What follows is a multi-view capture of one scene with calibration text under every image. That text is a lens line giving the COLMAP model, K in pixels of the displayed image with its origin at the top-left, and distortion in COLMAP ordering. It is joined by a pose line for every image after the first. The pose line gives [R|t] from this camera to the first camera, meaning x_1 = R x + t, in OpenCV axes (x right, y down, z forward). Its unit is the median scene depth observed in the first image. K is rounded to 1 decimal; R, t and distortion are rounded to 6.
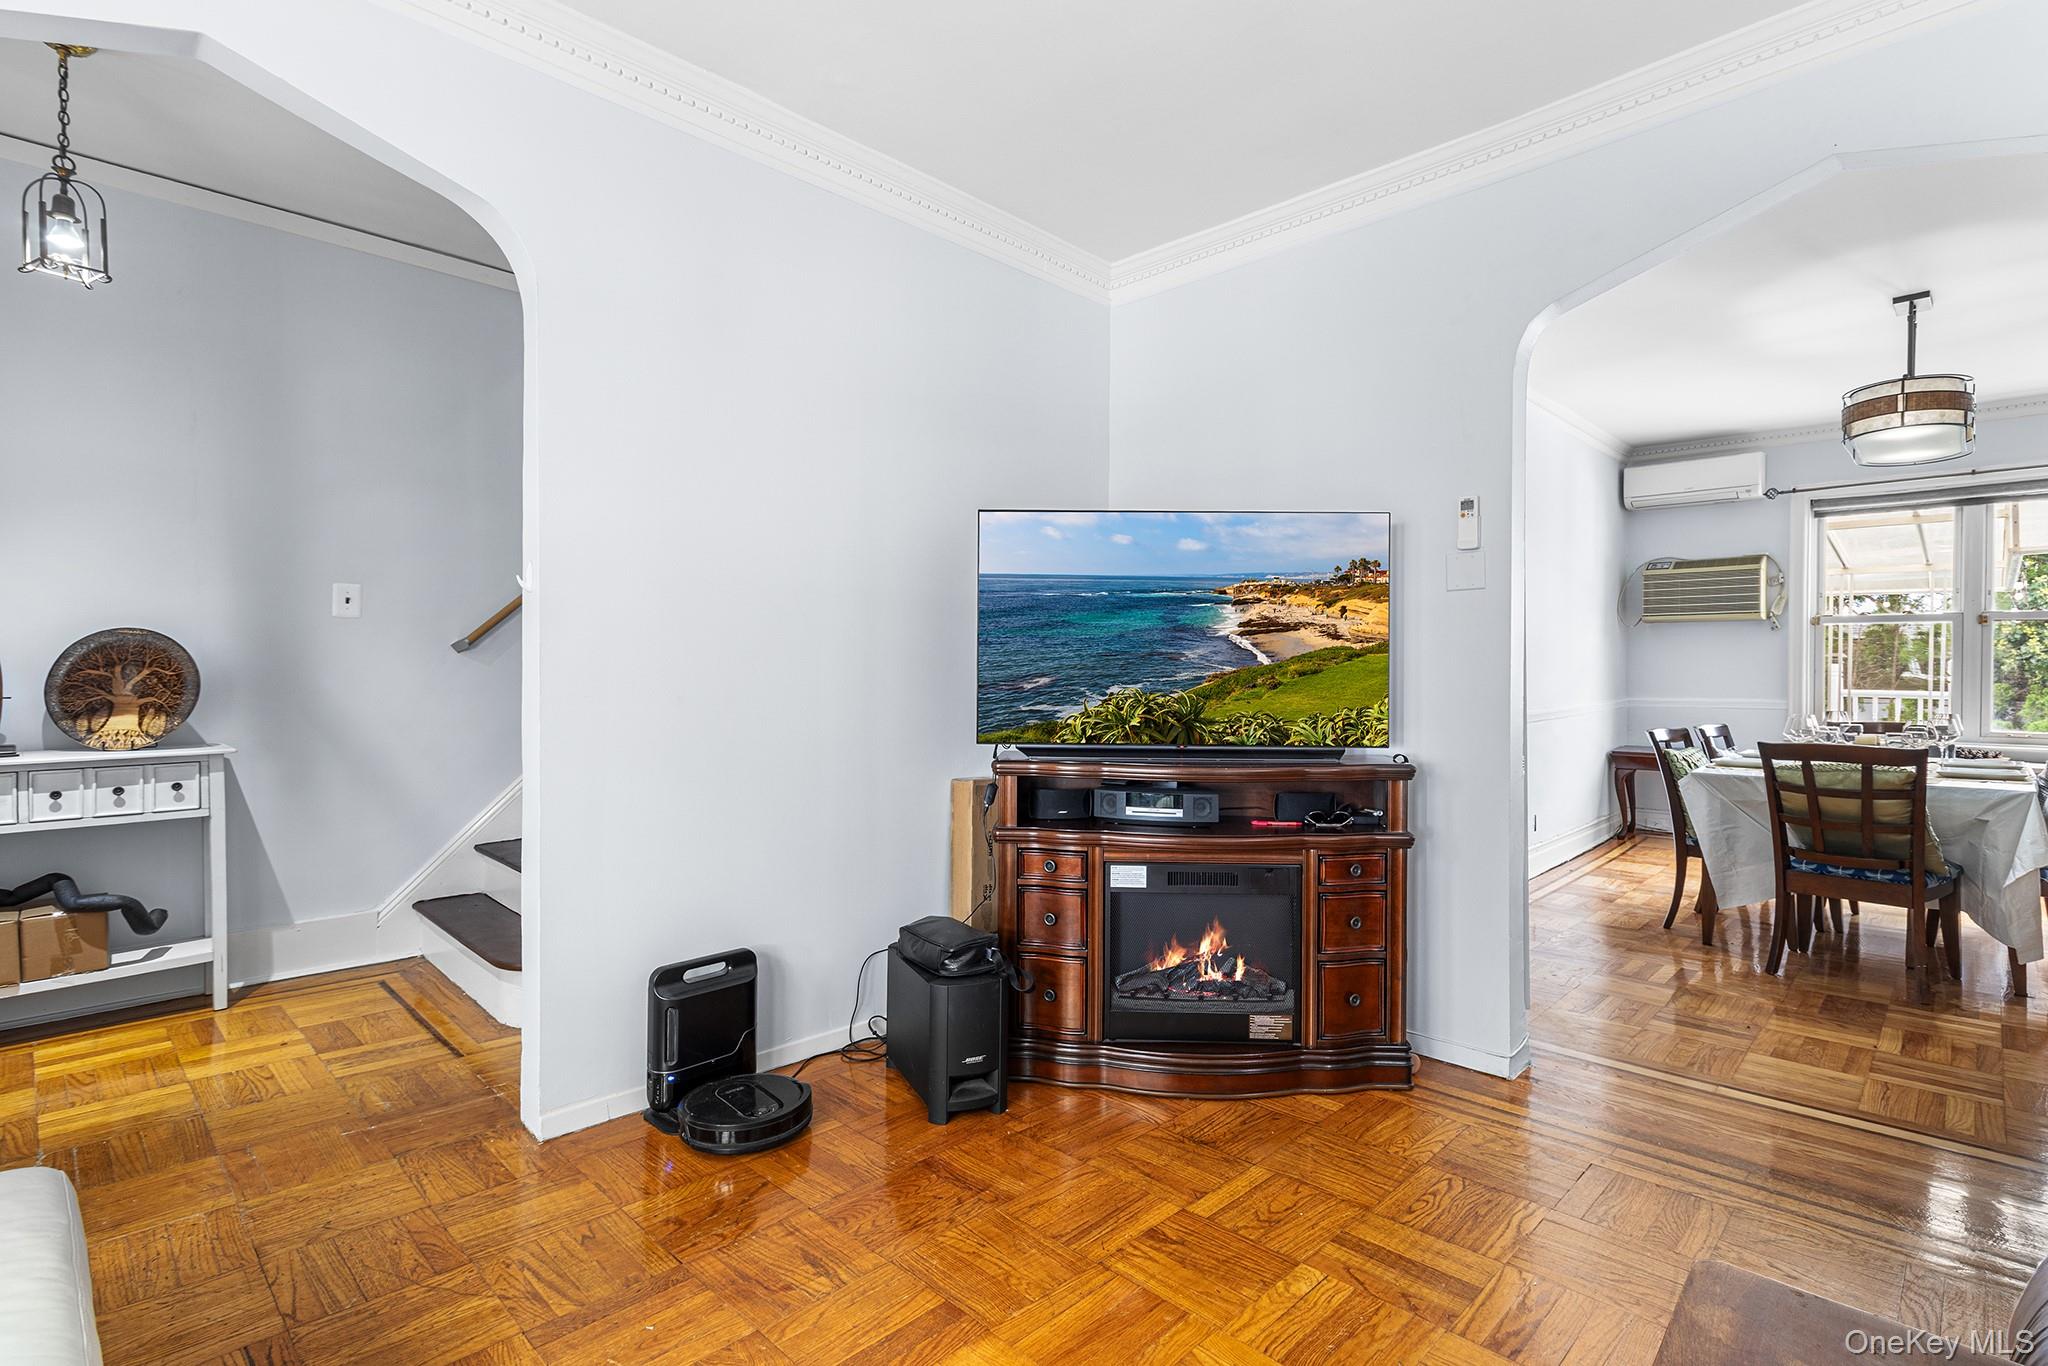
lens RADIAL K [[1003.1, 0, 1034.2], [0, 1003.1, 670.1], [0, 0, 1]] dist [0.003260, 0.001178]
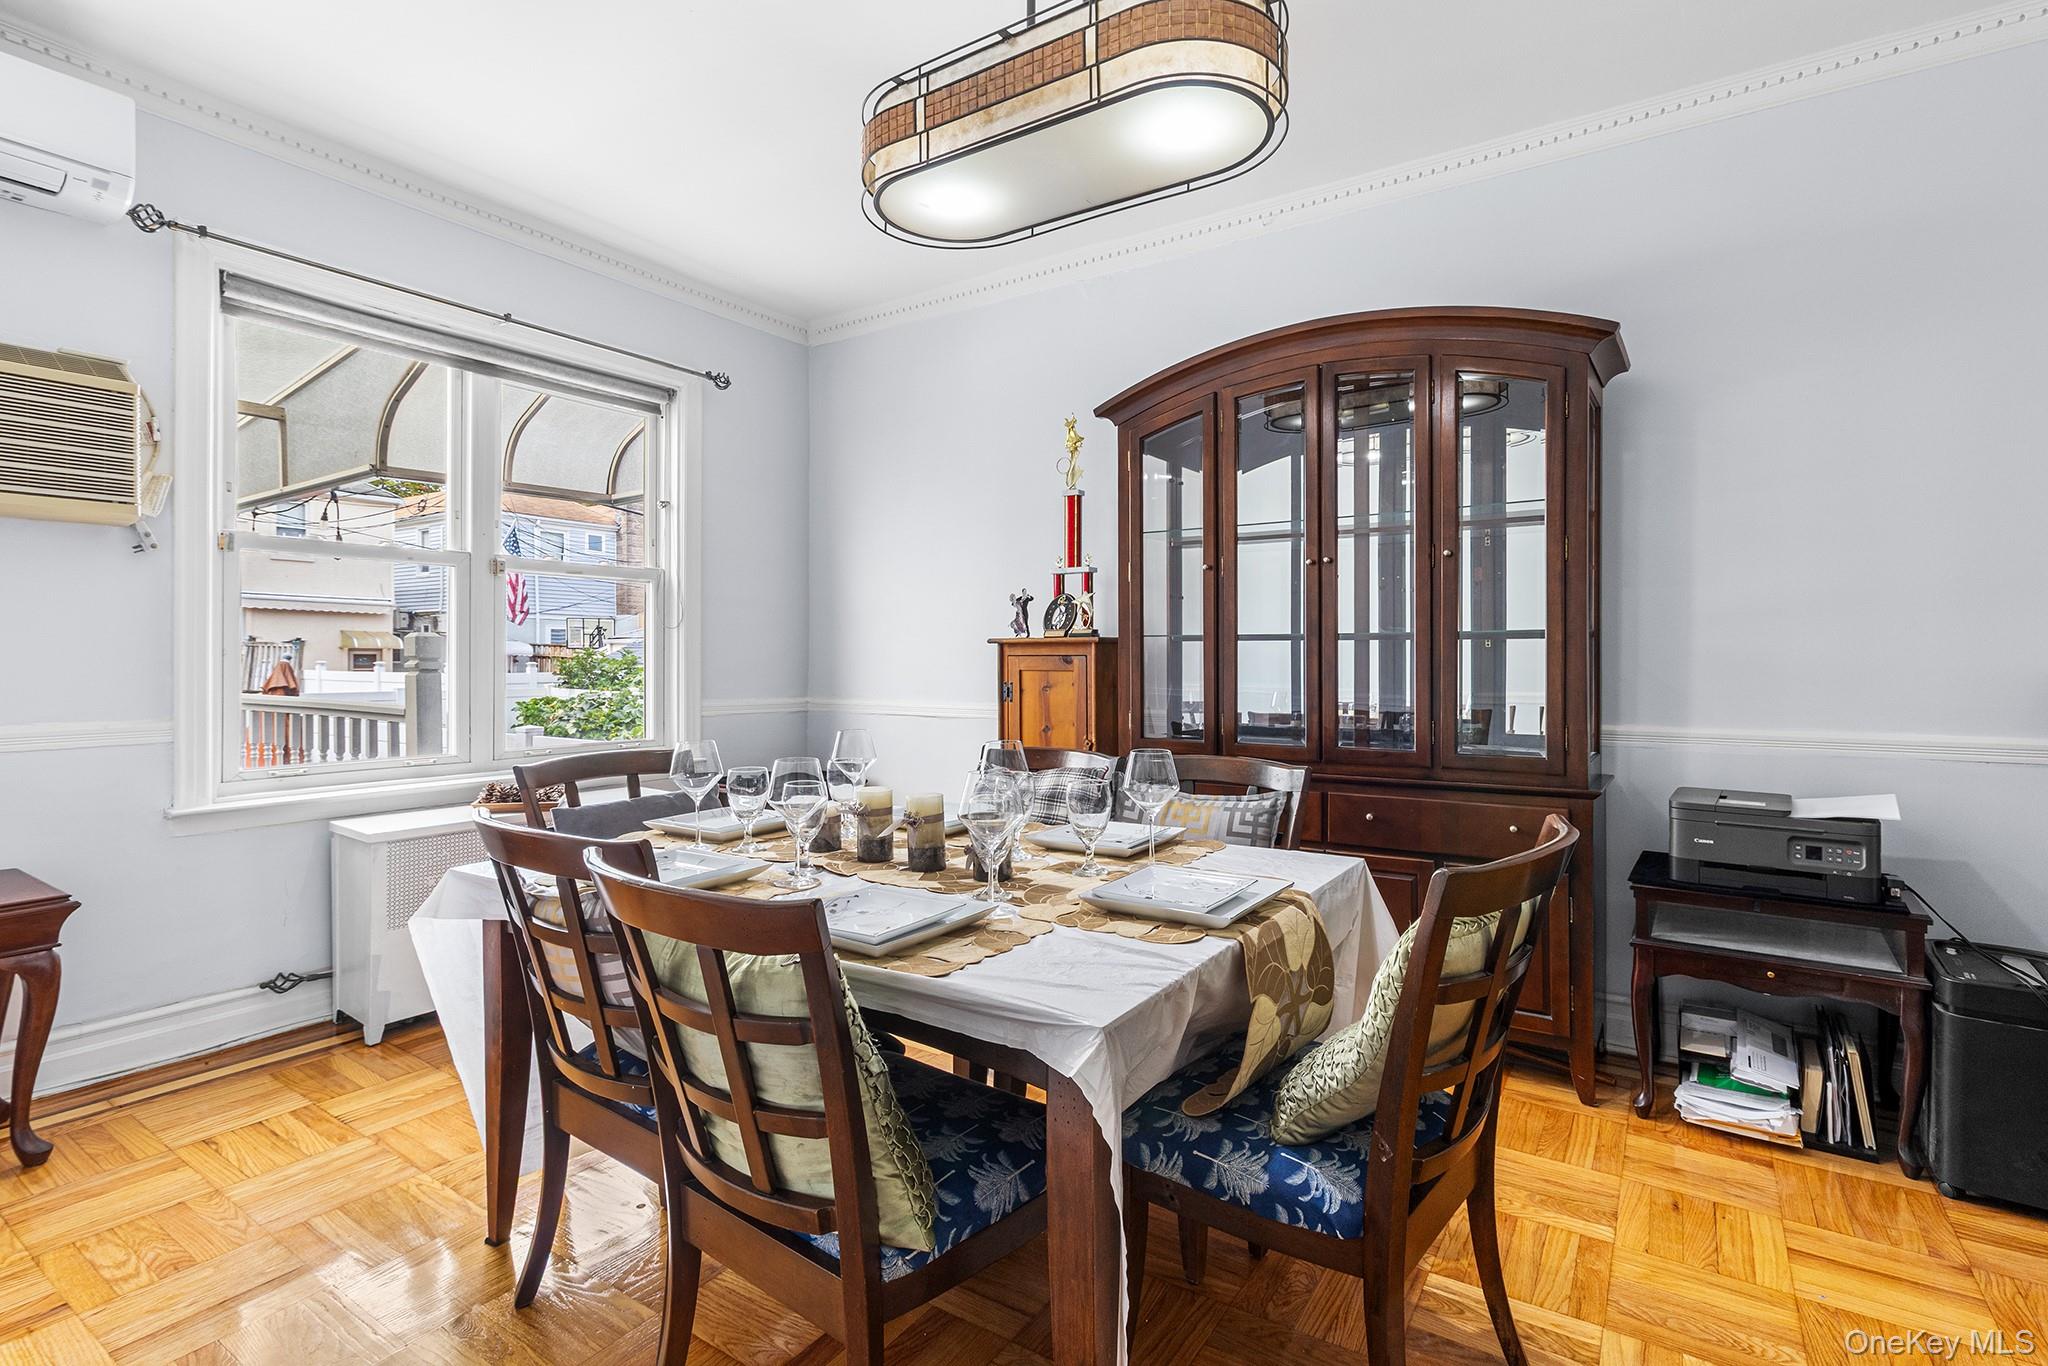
lens RADIAL K [[980.6, 0, 1029.6], [0, 980.6, 657.8], [0, 0, 1]] dist [0.000283, -0.000626]
pose [[-0.177902, -0.002529, 0.984045, 0.279552], [0.002577, 0.999992, 0.003036, 0.002883], [-0.984045, 0.003077, -0.177894, 0.724307]]
